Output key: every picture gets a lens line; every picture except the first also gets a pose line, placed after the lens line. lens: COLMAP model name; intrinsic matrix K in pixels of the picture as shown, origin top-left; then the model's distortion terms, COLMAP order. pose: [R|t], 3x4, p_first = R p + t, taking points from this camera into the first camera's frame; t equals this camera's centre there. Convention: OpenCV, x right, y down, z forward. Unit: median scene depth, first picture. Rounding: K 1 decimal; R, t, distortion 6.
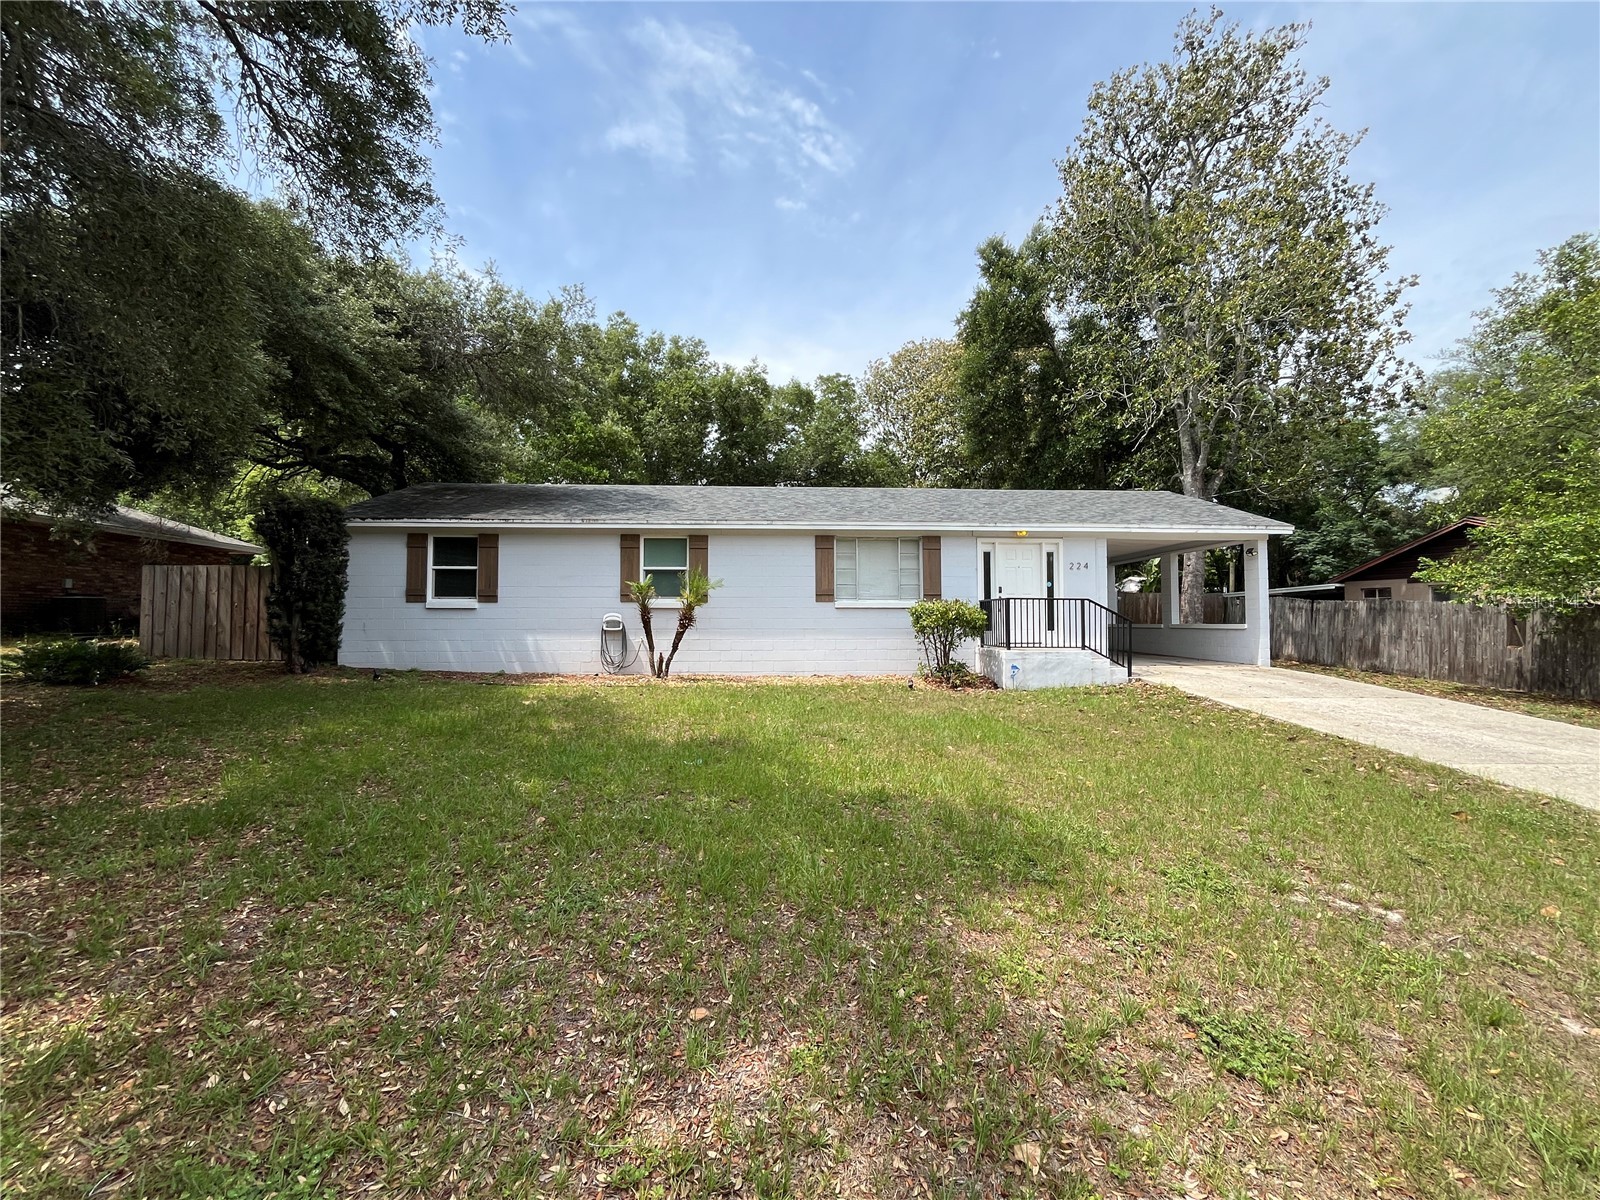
lens RADIAL K [[653.2, 0, 800.5], [0, 653.2, 592.0], [0, 0, 1]] dist [0.000622, -0.000607]
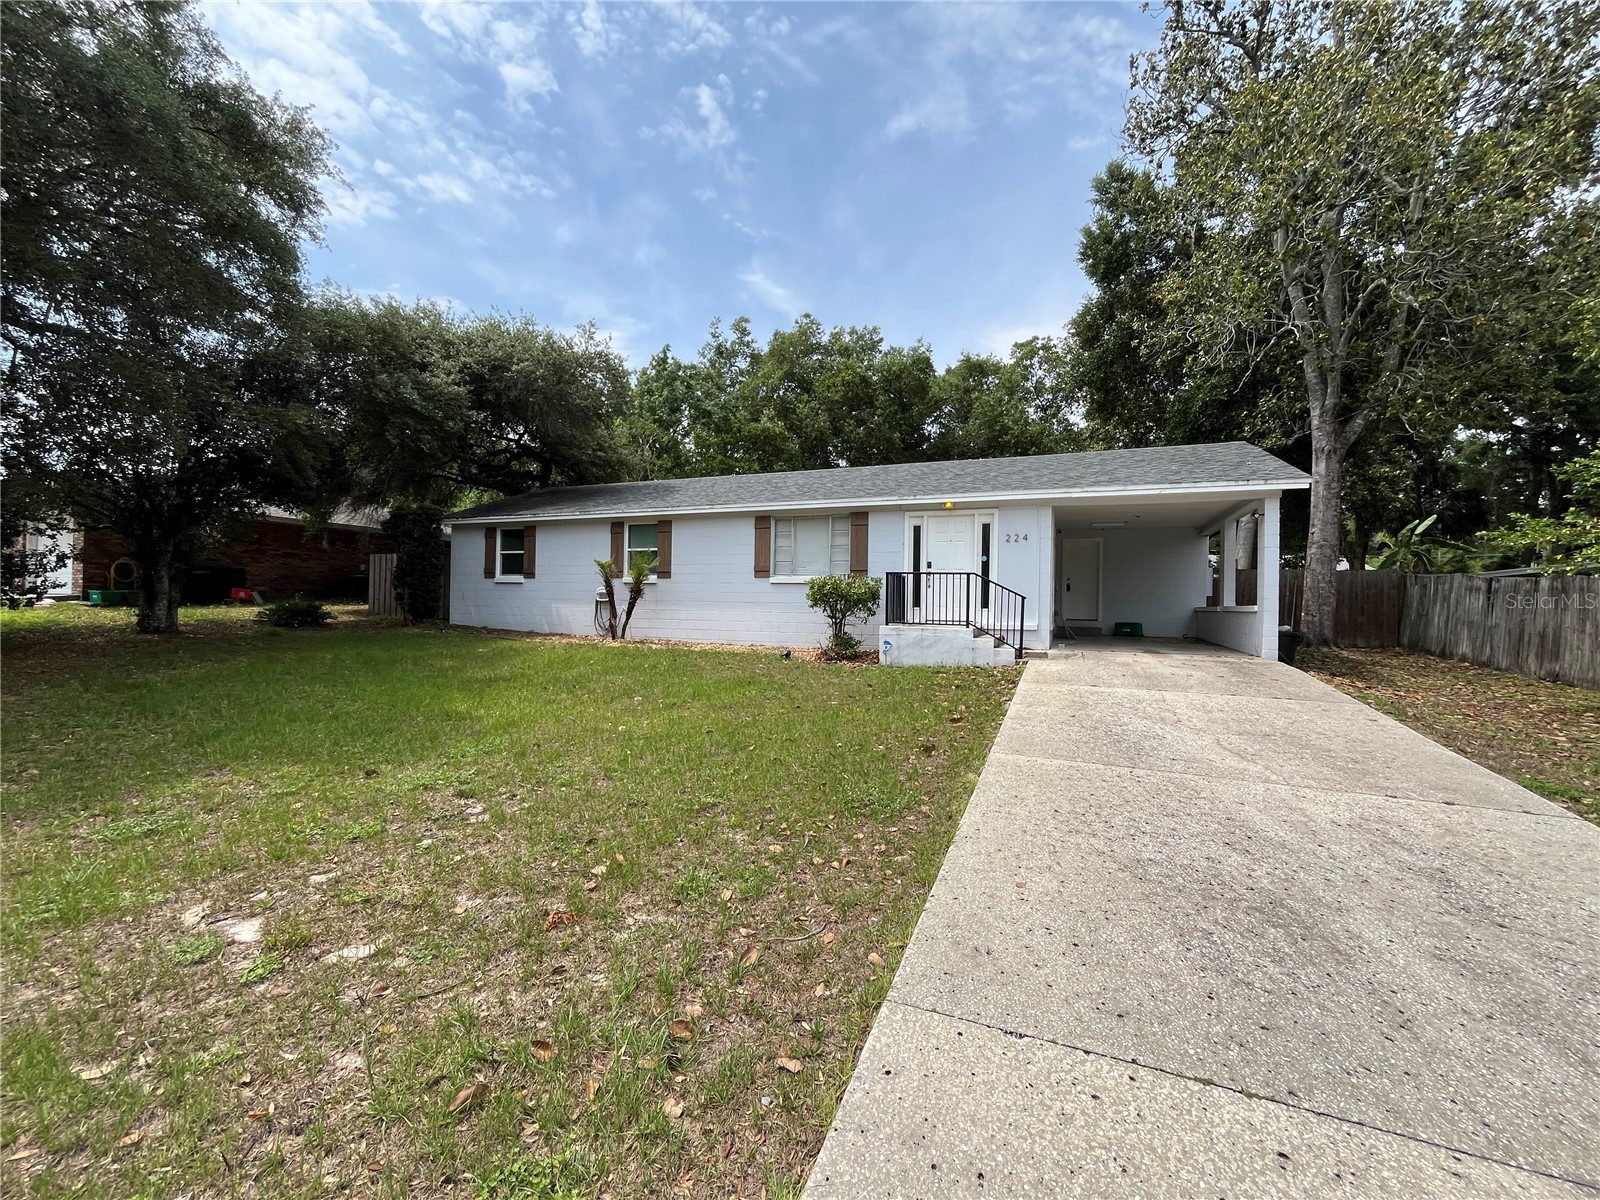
lens RADIAL K [[653.2, 0, 801.5], [0, 653.2, 602.3], [0, 0, 1]] dist [0.000622, -0.000607]
pose [[0.899031, 0.014842, -0.437633, 0.561333], [0.001834, 0.999289, 0.037658, 0.015166], [0.437881, -0.034659, 0.898365, 0.053543]]
